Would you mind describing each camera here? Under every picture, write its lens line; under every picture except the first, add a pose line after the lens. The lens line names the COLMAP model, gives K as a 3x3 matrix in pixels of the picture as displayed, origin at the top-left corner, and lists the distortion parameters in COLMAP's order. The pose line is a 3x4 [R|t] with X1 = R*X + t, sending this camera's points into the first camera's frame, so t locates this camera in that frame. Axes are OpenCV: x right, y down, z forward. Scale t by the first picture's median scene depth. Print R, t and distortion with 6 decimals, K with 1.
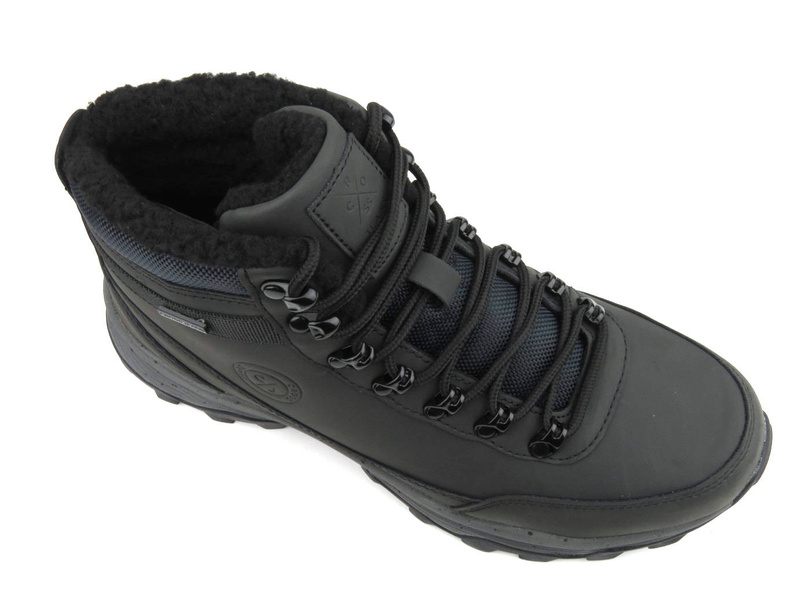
lens RADIAL K [[915.6, 0, 393.7], [0, 915.6, 301.4], [0, 0, 1]] dist [-0.024273, 0.000000]
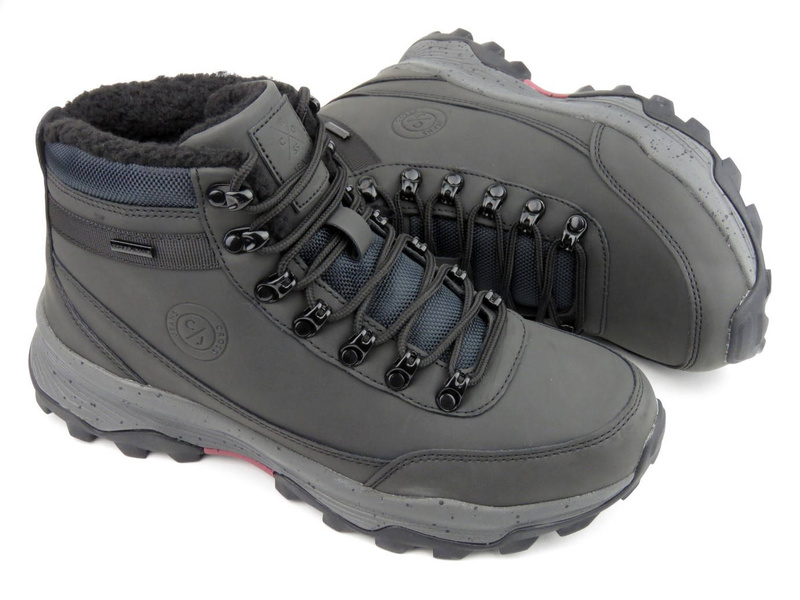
lens RADIAL K [[1306.4, 0, 399.4], [0, 1306.4, 305.6], [0, 0, 1]] dist [-0.032009, 0.000000]
pose [[0.998200, 0.027730, 0.053168, 0.020899], [-0.001366, 0.896932, -0.442167, 0.787347], [-0.059949, 0.441299, 0.895356, -0.452854]]
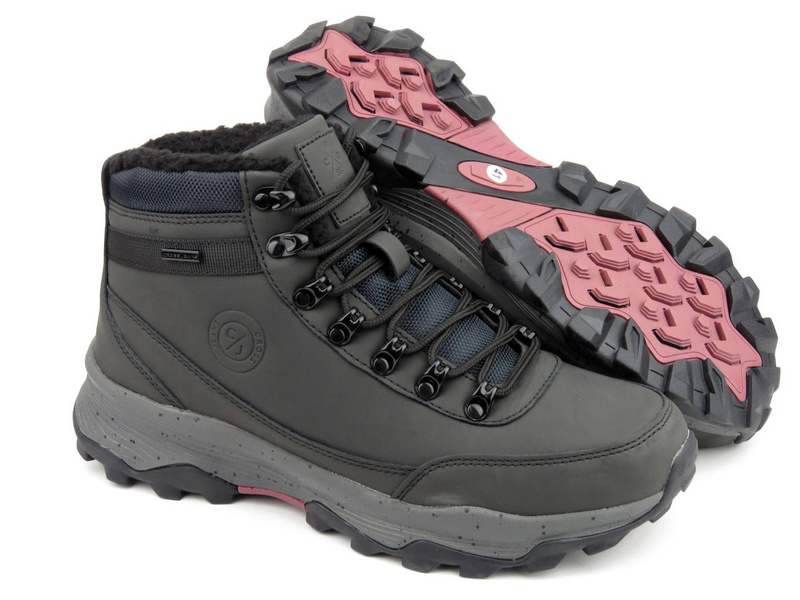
lens RADIAL K [[1554.2, 0, 429.4], [0, 1554.2, 282.7], [0, 0, 1]] dist [-0.015484, 0.000000]
pose [[0.998115, 0.057346, -0.021848, 0.146749], [-0.056775, 0.727797, -0.683438, 1.411963], [-0.023292, 0.683391, 0.729681, -0.497284]]
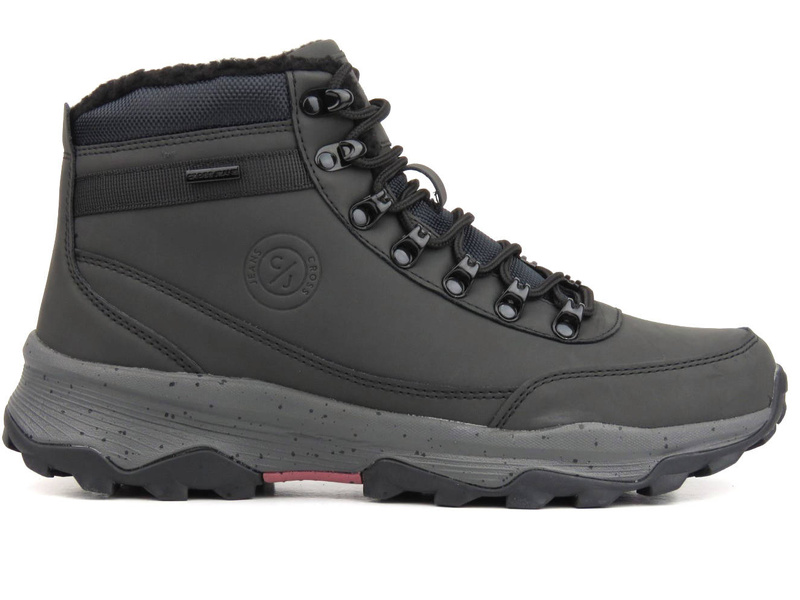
lens RADIAL K [[2853.8, 0, 397.6], [0, 2853.8, 297.0], [0, 0, 1]] dist [-0.095743, 0.000000]
pose [[0.946950, 0.038679, 0.319045, -1.039651], [0.259163, 0.495161, -0.829247, 2.781609], [-0.190053, 0.867940, 0.458868, -0.417210]]
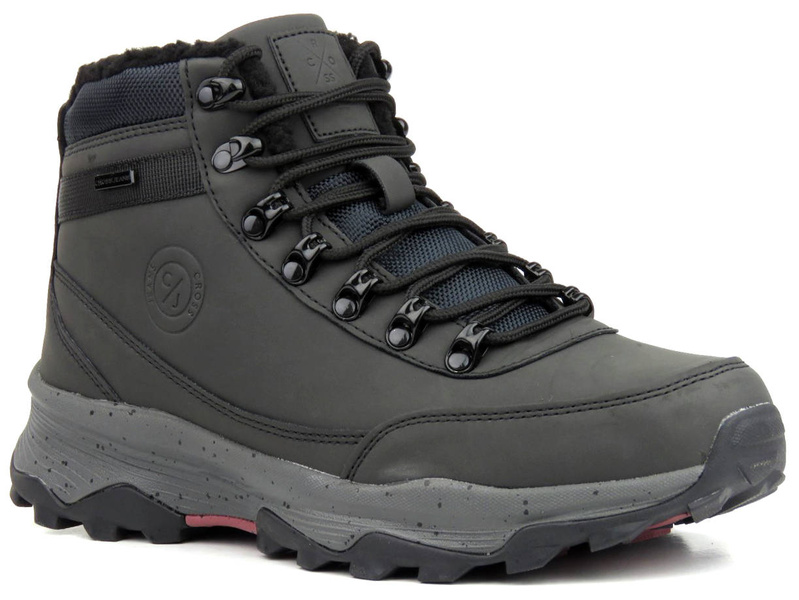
lens RADIAL K [[2791.2, 0, 403.0], [0, 2791.2, 302.3], [0, 0, 1]] dist [0.019535, 0.000000]
pose [[0.940818, 0.034939, -0.337107, 0.989295], [-0.303865, 0.527463, -0.793378, 2.202369], [0.150091, 0.848859, 0.506863, -0.298389]]
